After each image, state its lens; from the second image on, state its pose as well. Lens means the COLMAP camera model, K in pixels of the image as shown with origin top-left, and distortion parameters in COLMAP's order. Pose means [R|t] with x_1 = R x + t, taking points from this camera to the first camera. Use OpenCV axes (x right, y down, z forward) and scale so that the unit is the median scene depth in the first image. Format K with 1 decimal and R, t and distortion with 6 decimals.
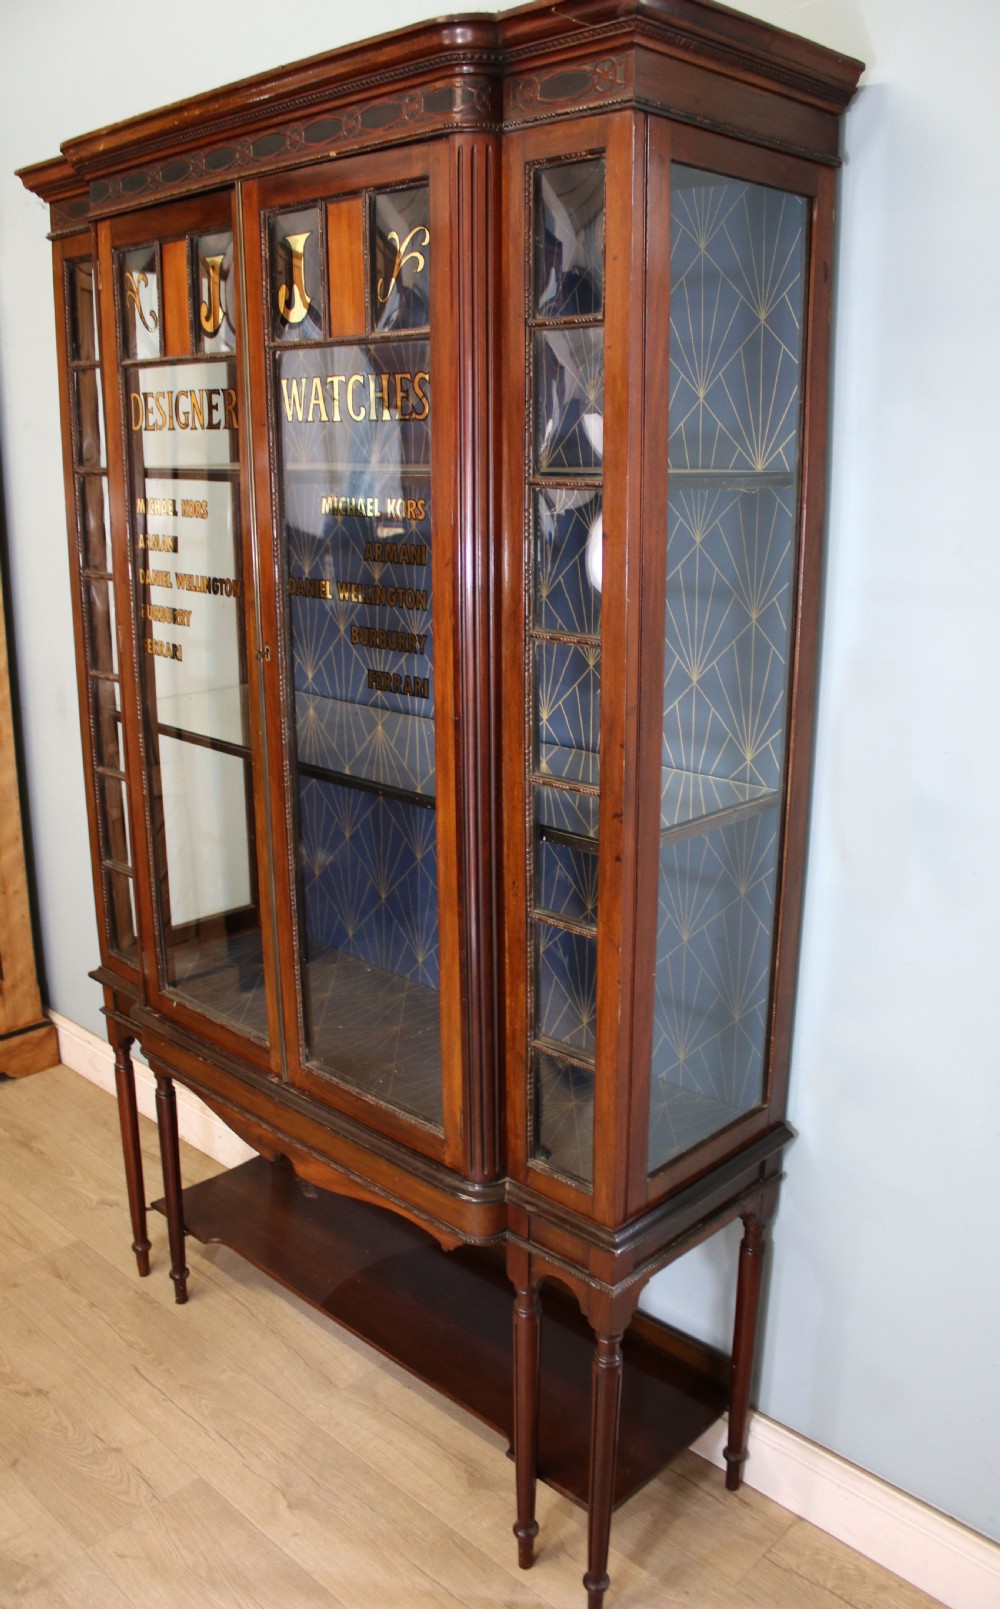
lens RADIAL K [[1336.4, 0, 488.5], [0, 1336.4, 793.9], [0, 0, 1]] dist [-0.075381, 0.009234]
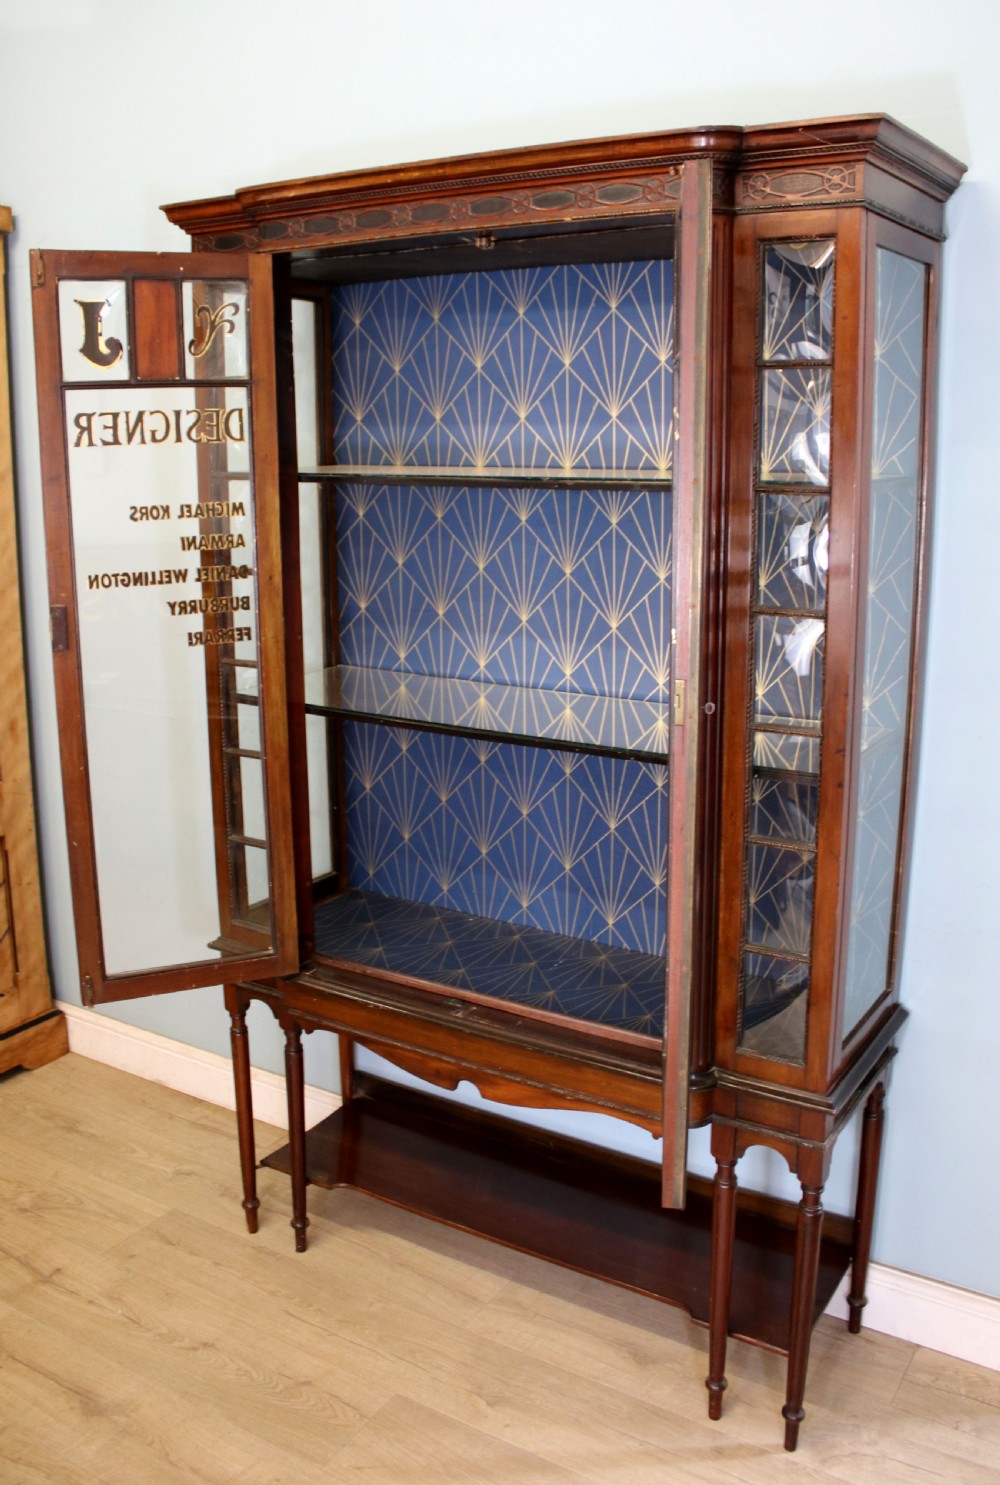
lens RADIAL K [[1350.1, 0, 480.2], [0, 1350.1, 695.1], [0, 0, 1]] dist [-0.074335, 0.000000]
pose [[0.979451, -0.043233, 0.196996, -0.334795], [0.055326, 0.996880, -0.056298, 0.011584], [-0.193947, 0.066040, 0.978787, -0.121026]]
